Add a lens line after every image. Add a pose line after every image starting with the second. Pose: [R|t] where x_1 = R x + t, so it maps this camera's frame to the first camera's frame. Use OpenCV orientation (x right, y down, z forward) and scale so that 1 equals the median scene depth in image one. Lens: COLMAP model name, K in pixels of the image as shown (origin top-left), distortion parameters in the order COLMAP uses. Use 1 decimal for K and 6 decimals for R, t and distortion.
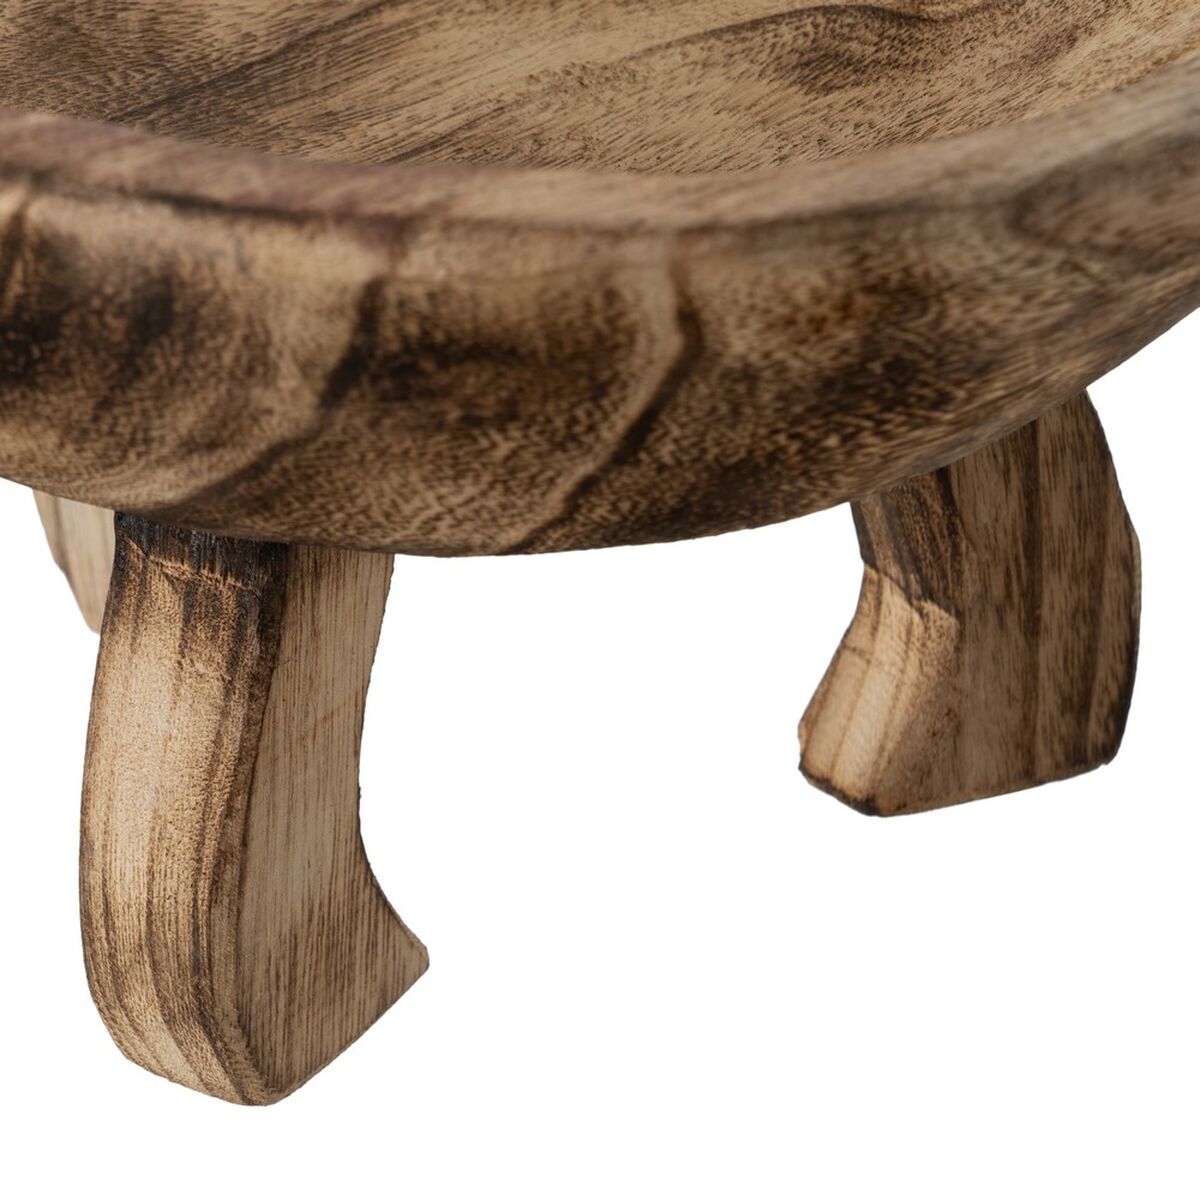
lens RADIAL K [[8331.3, 0, 600.0], [0, 8331.3, 600.0], [0, 0, 1]] dist [-0.221556, 28.897432]
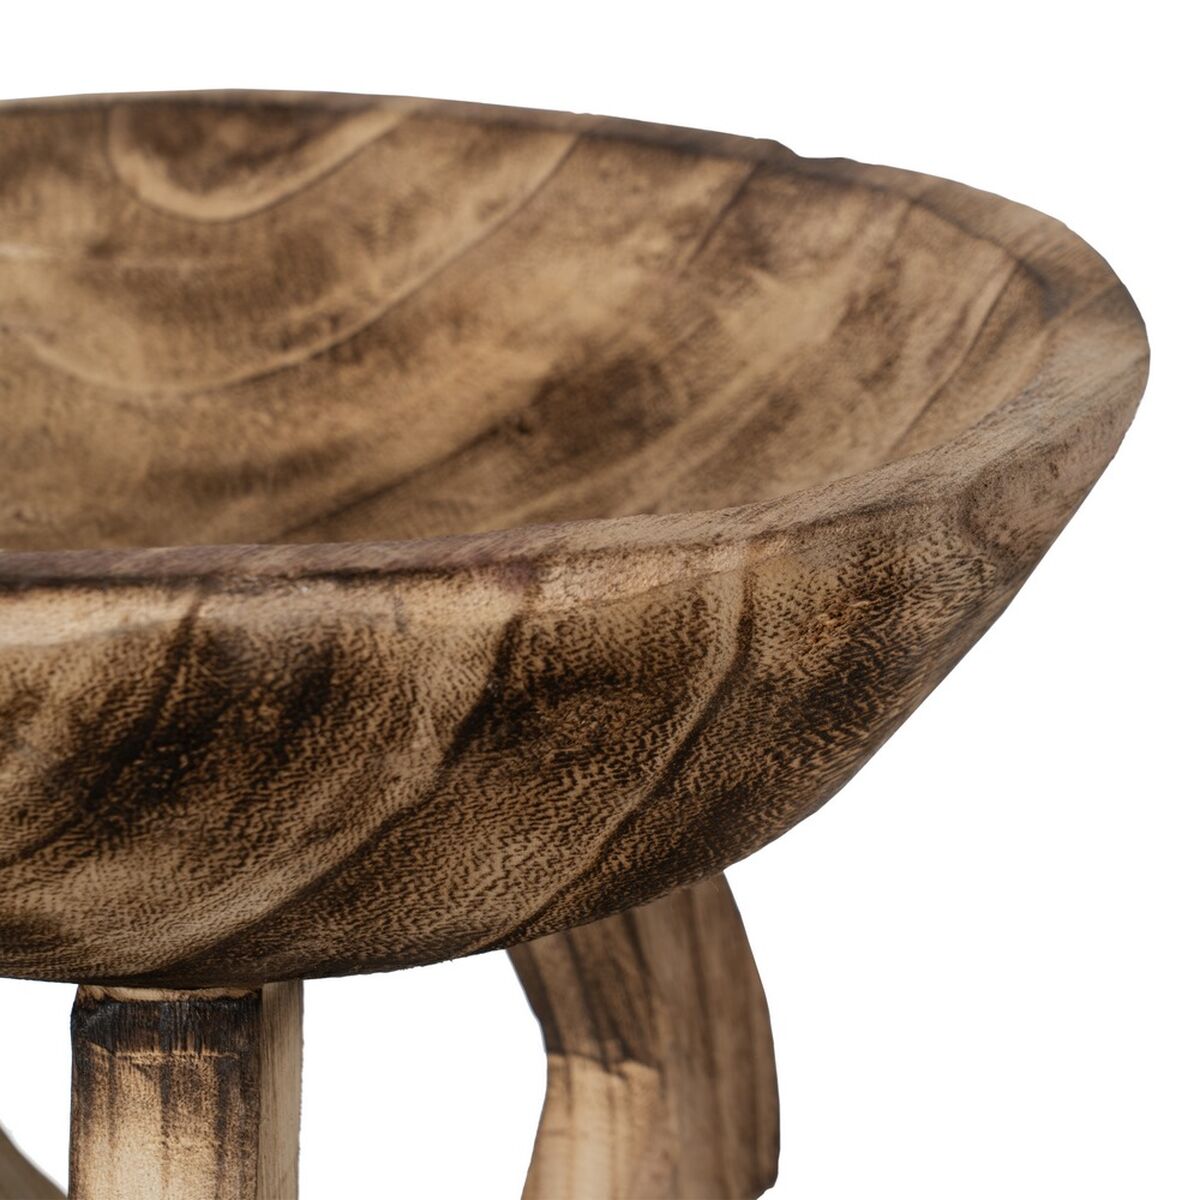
lens RADIAL K [[8331.3, 0, 600.0], [0, 8331.3, 600.0], [0, 0, 1]] dist [-0.221556, 28.897432]
pose [[0.736318, -0.028021, 0.676055, -0.779695], [0.305675, 0.905151, -0.295406, 0.296370], [-0.603655, 0.424166, 0.675044, 0.213973]]
